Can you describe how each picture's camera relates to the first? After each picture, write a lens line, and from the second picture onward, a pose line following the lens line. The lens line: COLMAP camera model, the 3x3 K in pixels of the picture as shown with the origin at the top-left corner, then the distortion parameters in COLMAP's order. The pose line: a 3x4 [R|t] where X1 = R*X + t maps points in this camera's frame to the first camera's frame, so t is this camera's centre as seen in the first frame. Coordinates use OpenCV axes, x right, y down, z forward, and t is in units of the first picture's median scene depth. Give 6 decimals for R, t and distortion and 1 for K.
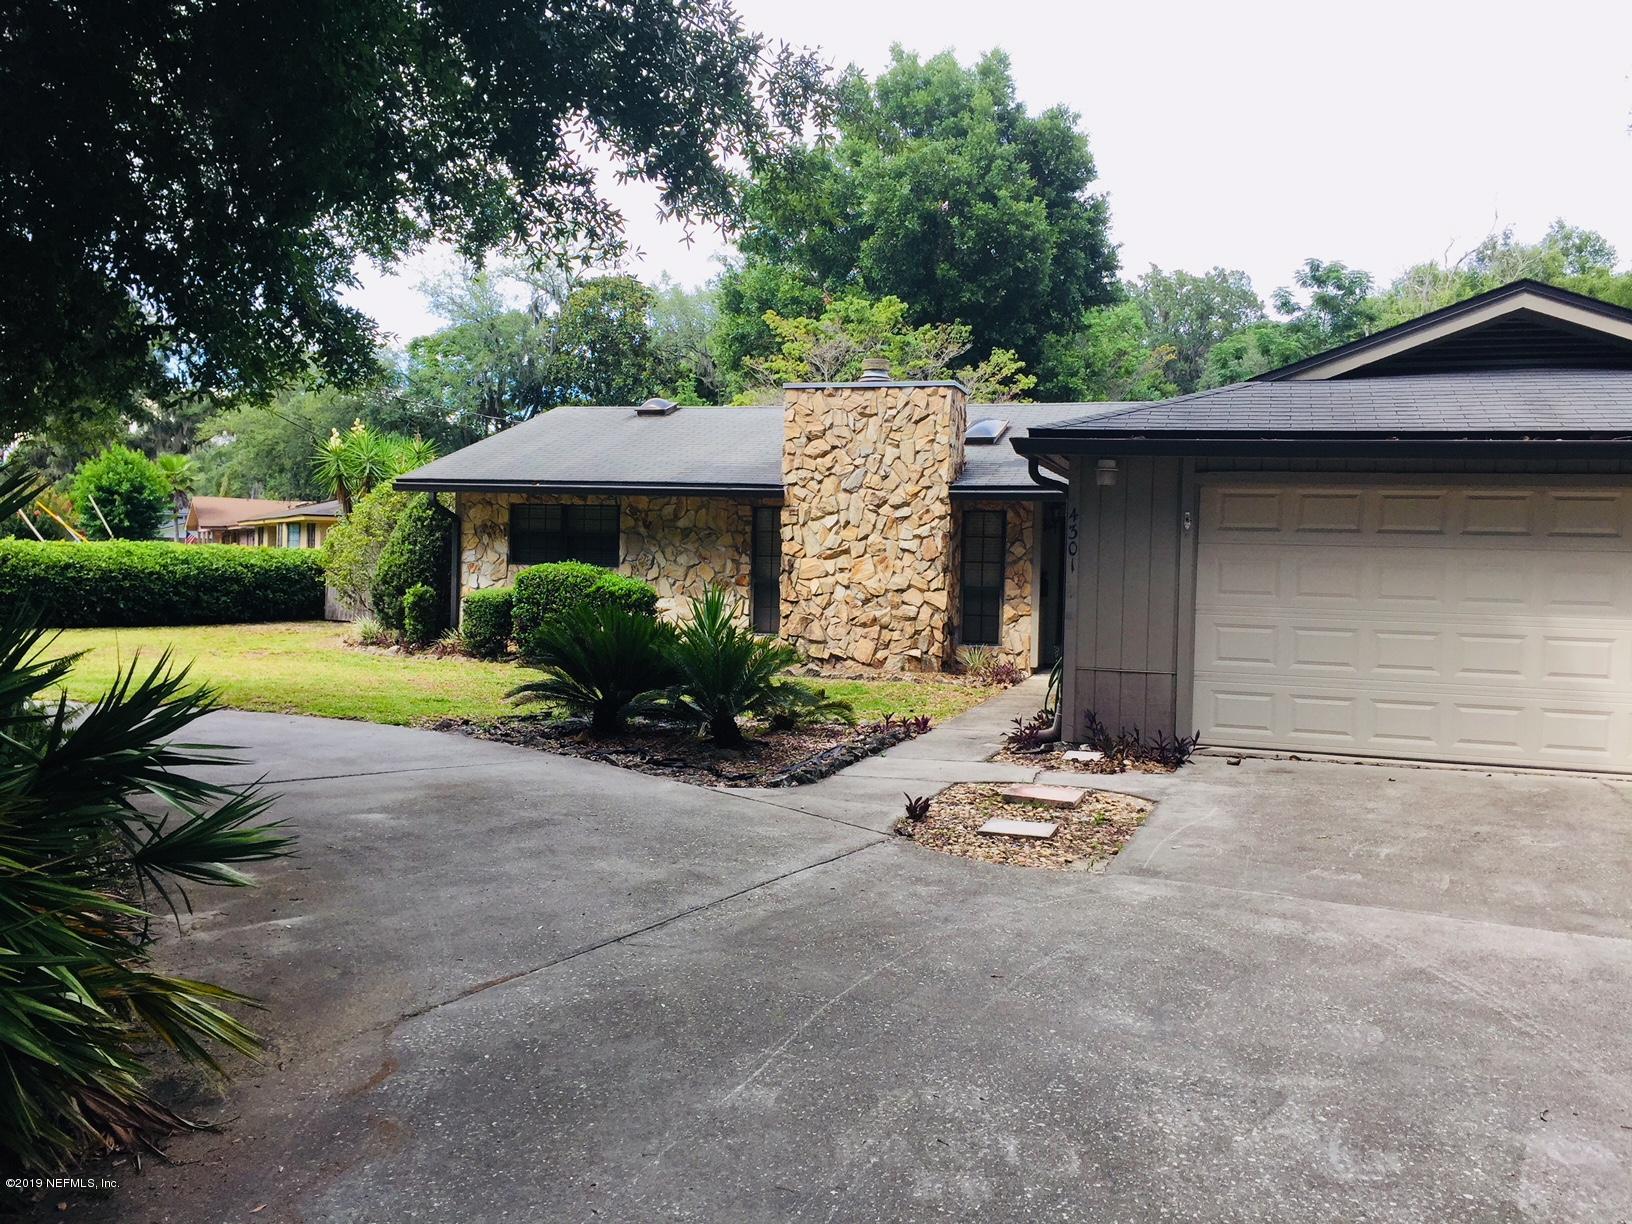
lens RADIAL K [[1459.3, 0, 772.6], [0, 1459.3, 607.5], [0, 0, 1]] dist [0.089286, -0.121475]
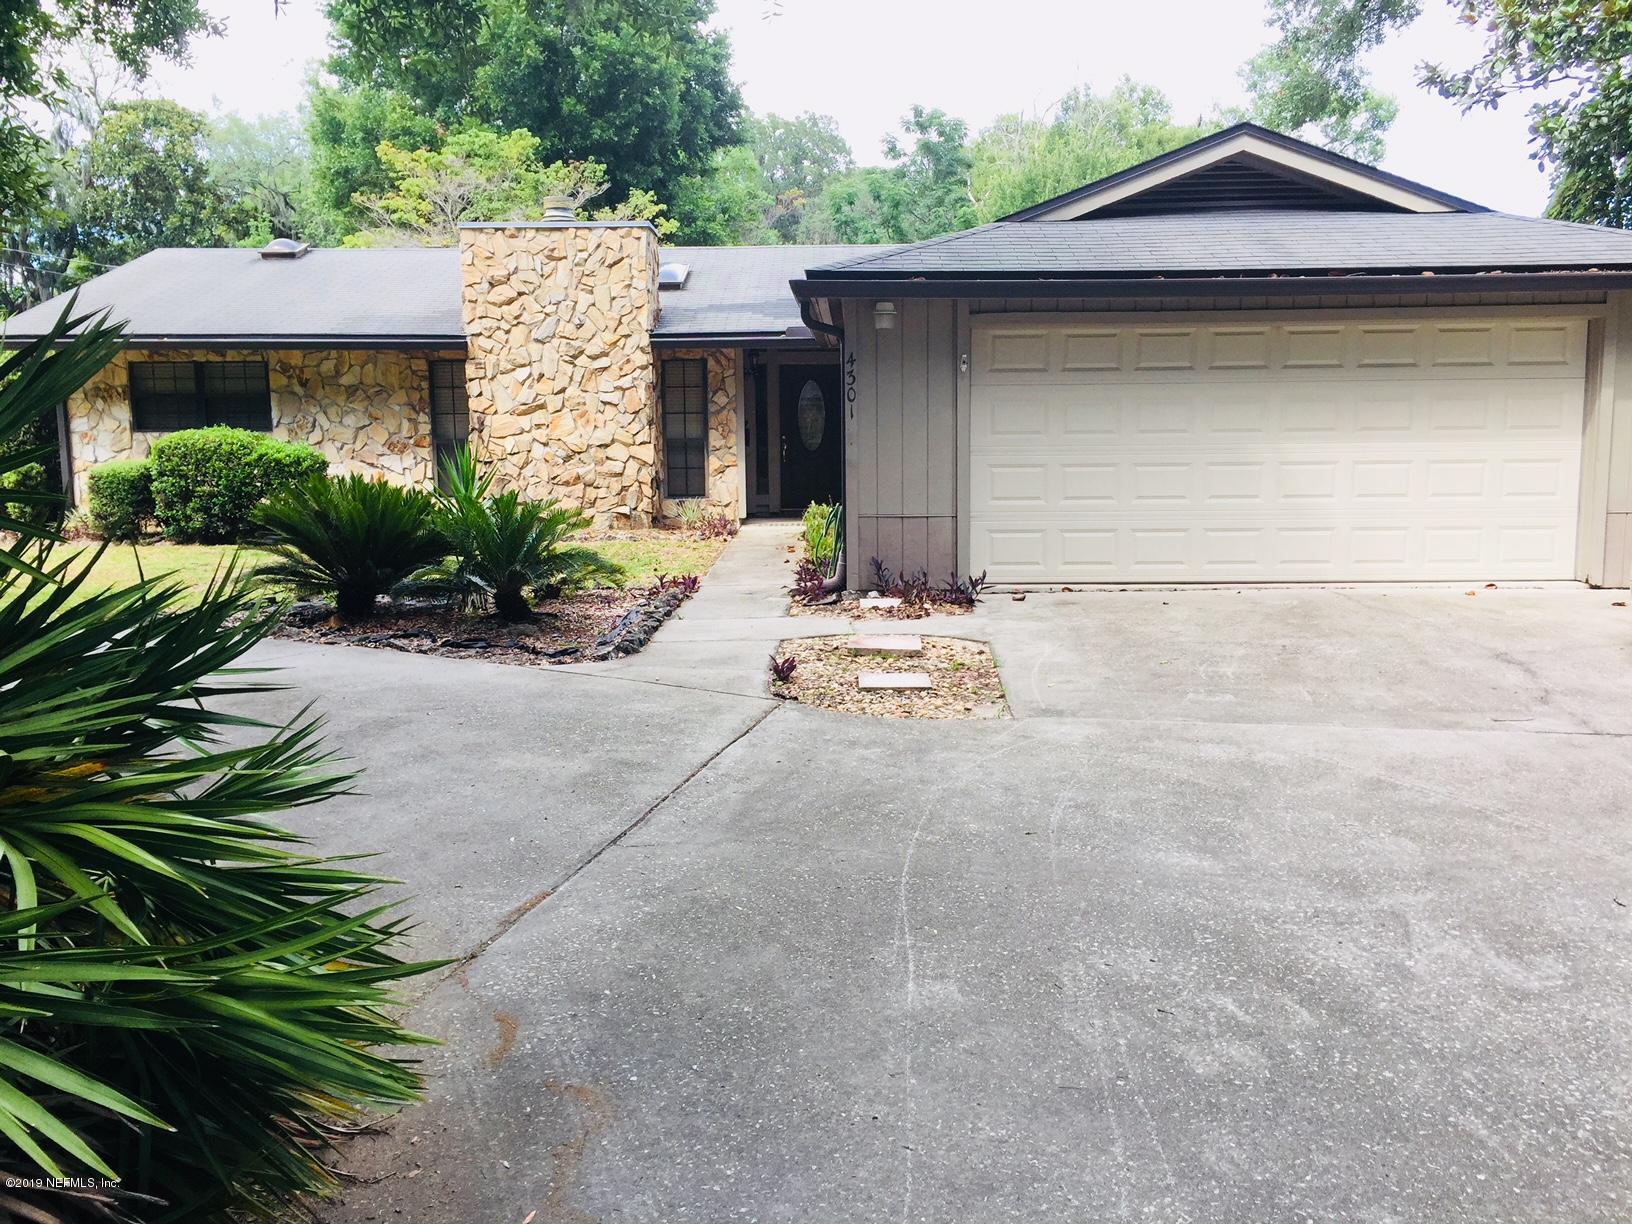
lens RADIAL K [[1459.3, 0, 772.6], [0, 1459.3, 607.5], [0, 0, 1]] dist [0.089286, -0.121475]
pose [[0.953316, -0.073404, 0.292916, -0.097082], [0.043764, 0.993349, 0.106497, -0.003538], [-0.298785, -0.088706, 0.950189, 0.045215]]
